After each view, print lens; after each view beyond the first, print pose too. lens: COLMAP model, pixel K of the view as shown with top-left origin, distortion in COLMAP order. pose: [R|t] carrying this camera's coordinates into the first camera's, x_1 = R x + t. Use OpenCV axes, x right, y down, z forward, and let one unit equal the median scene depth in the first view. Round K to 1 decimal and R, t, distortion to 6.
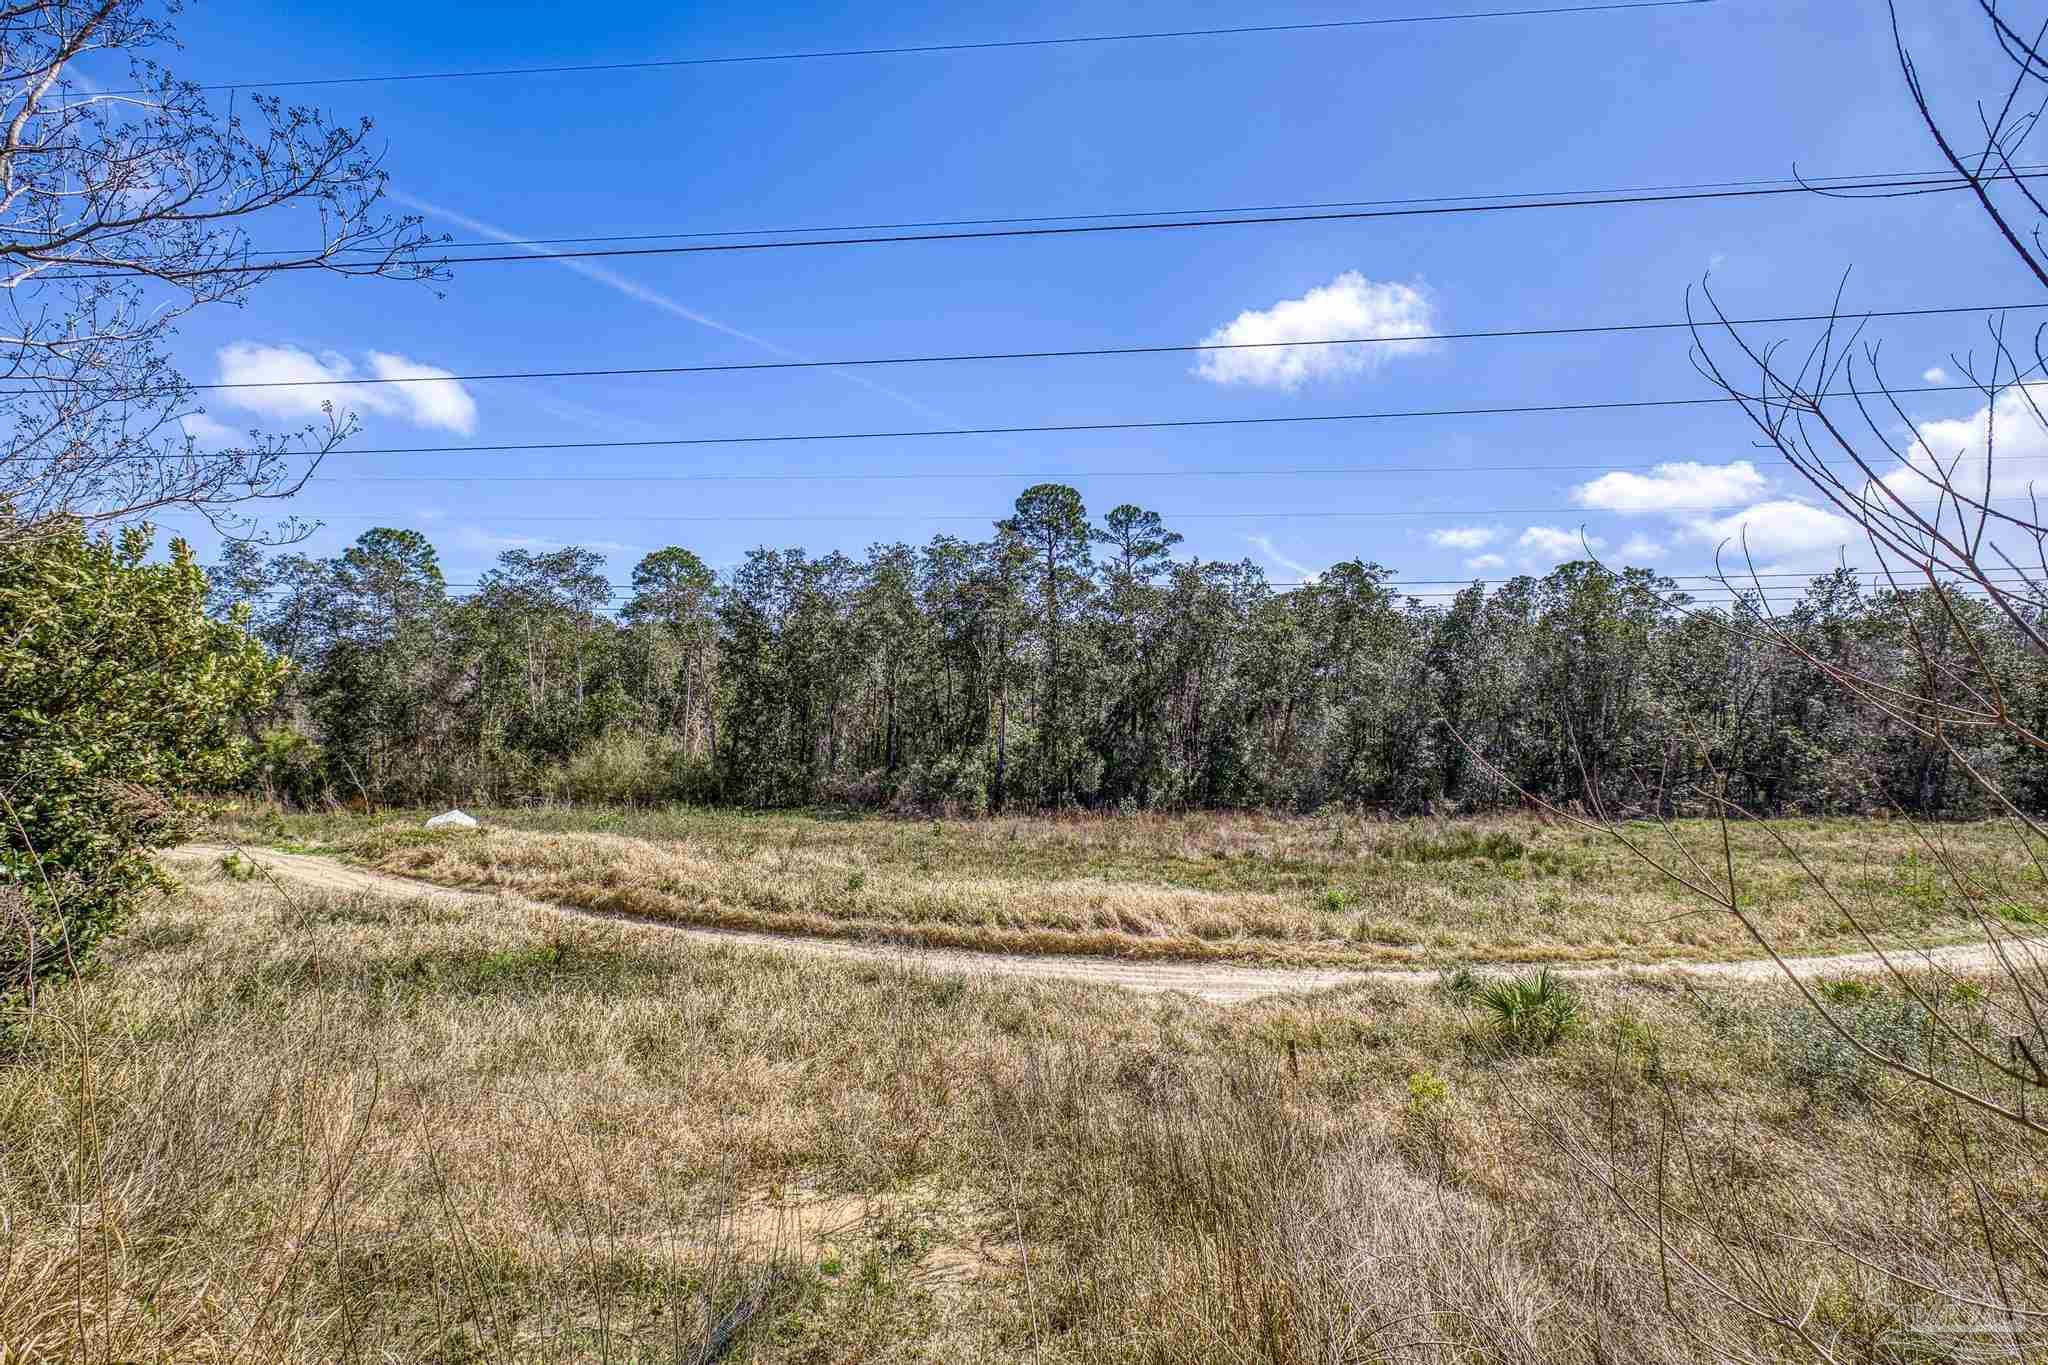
lens RADIAL K [[867.0, 0, 1018.5], [0, 867.0, 713.4], [0, 0, 1]] dist [0.004965, -0.001192]
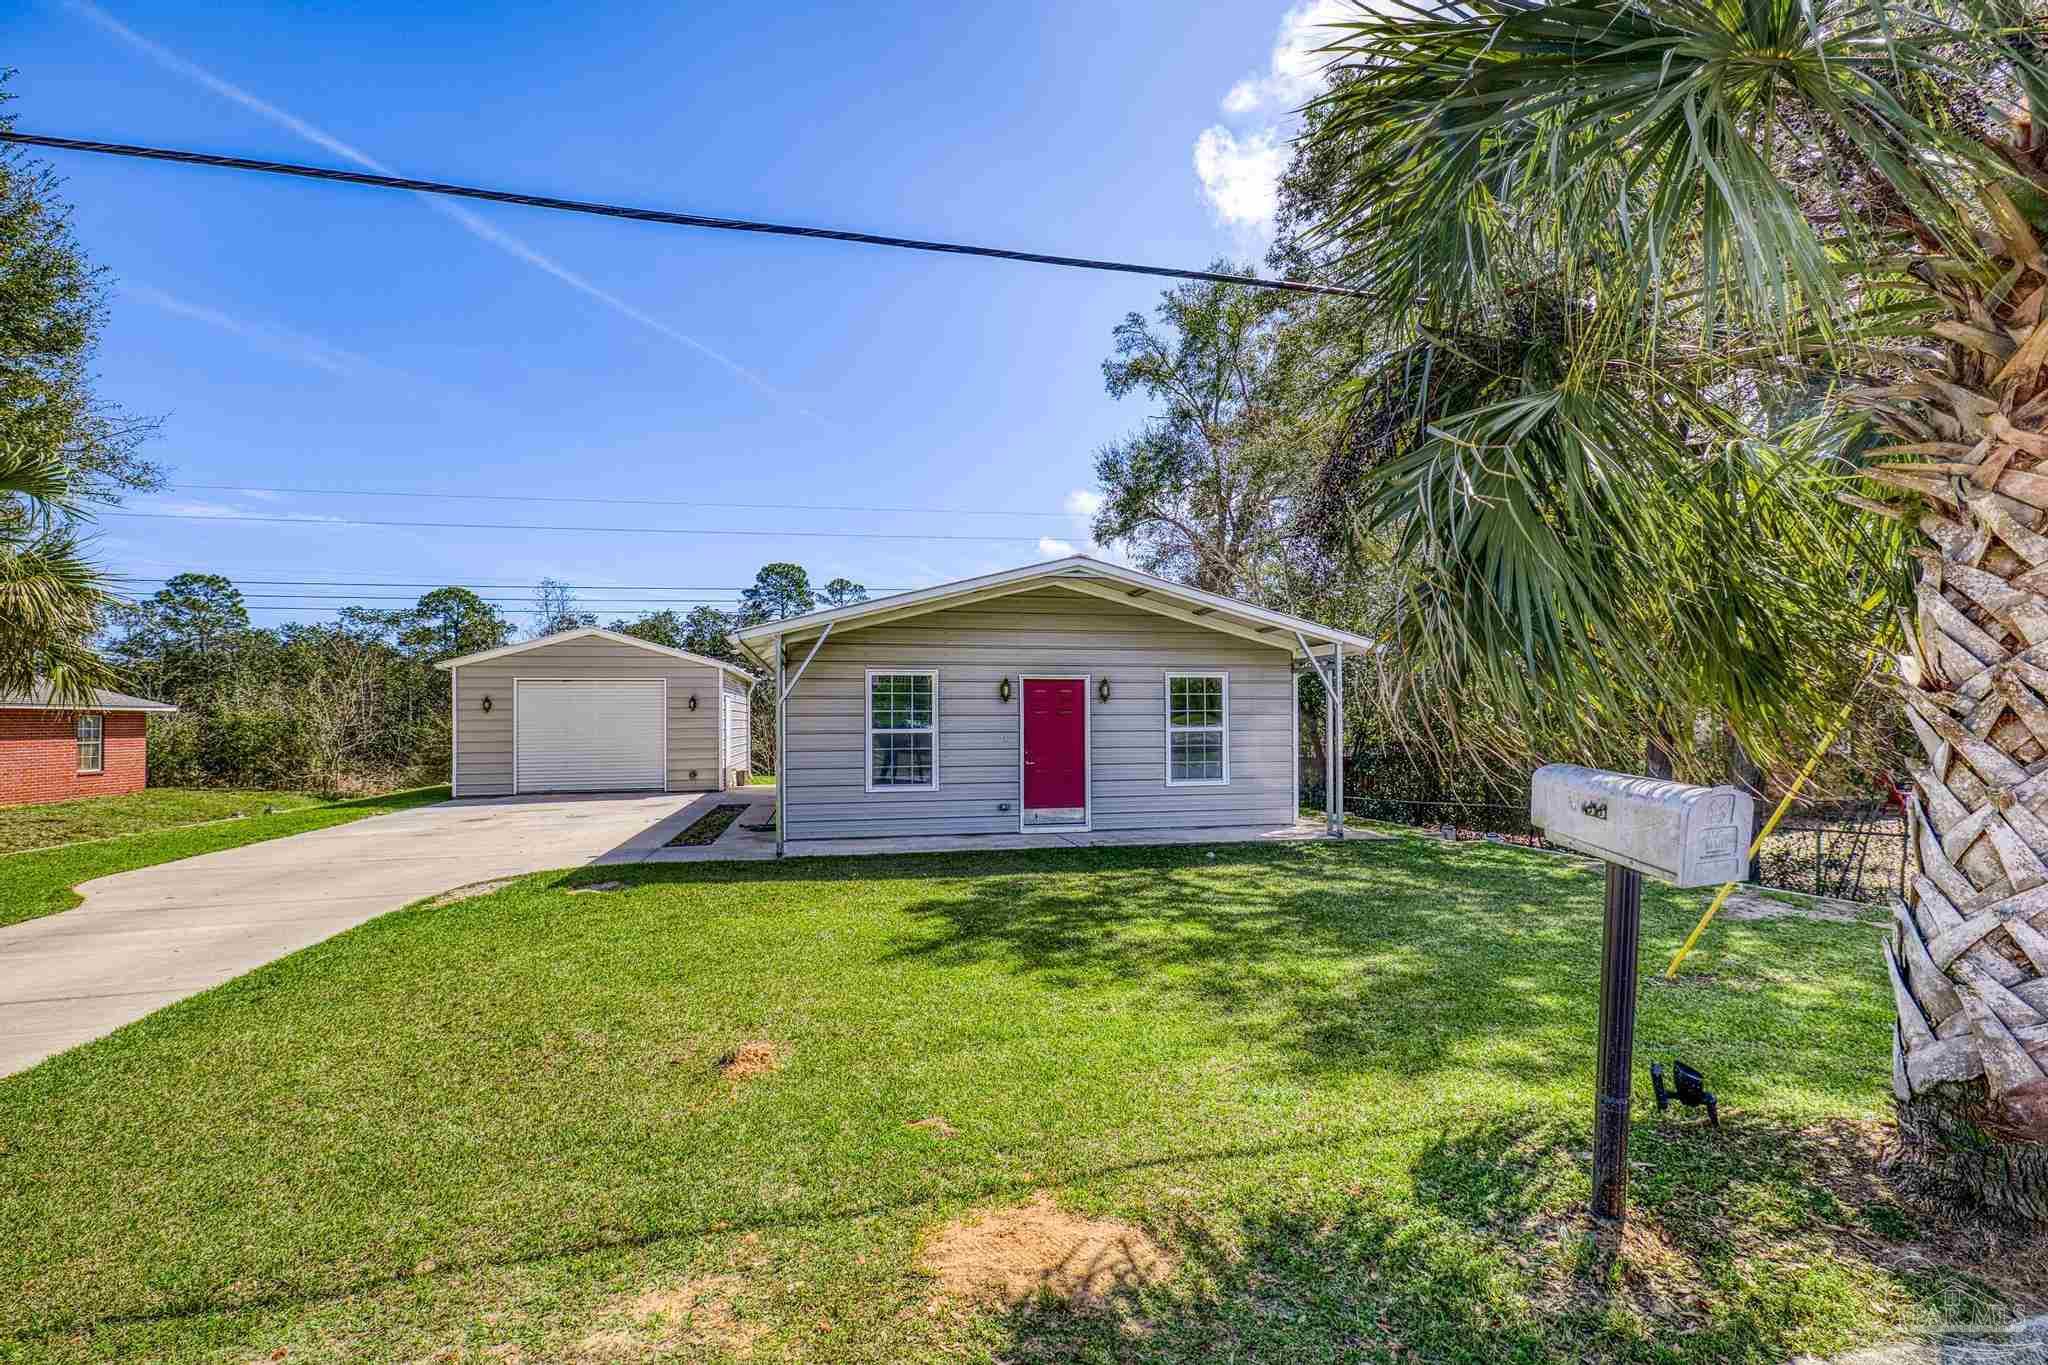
lens RADIAL K [[867.0, 0, 1014.9], [0, 867.0, 695.5], [0, 0, 1]] dist [0.004965, -0.001192]
pose [[0.963795, 0.004422, 0.266606, 0.024457], [0.003298, 0.999588, -0.028501, -0.012503], [-0.266622, 0.028349, 0.963384, -0.423154]]
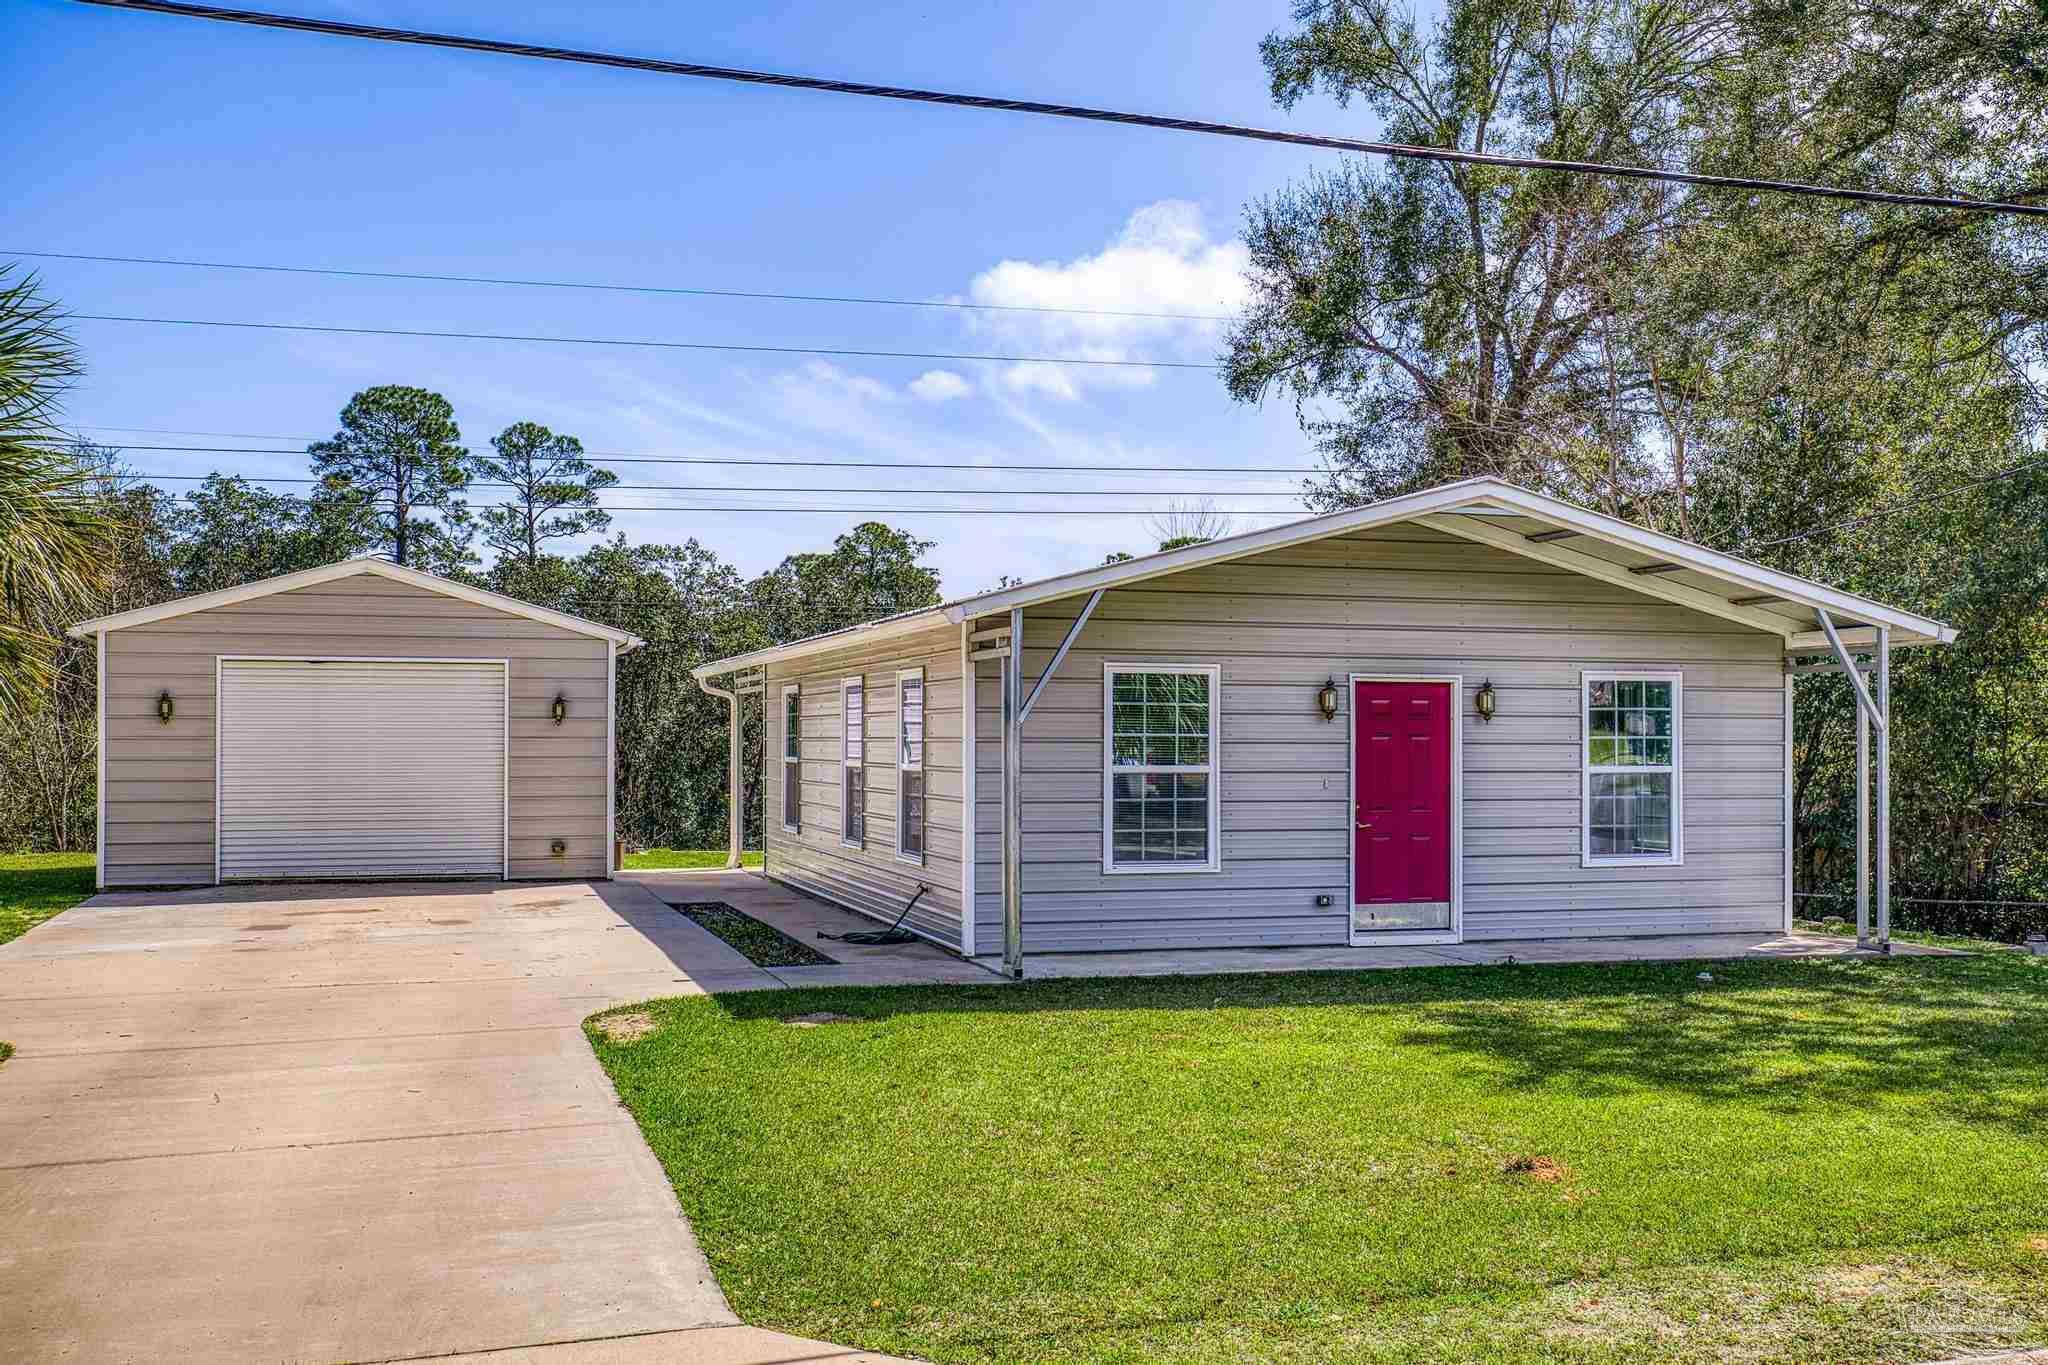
lens RADIAL K [[1929.9, 0, 1013.4], [0, 1929.9, 703.3], [0, 0, 1]] dist [0.011313, 0.000000]
pose [[0.938877, 0.012009, 0.344043, -0.024736], [-0.005932, 0.999807, -0.018709, -0.013379], [-0.344202, 0.015524, 0.938767, -0.445741]]
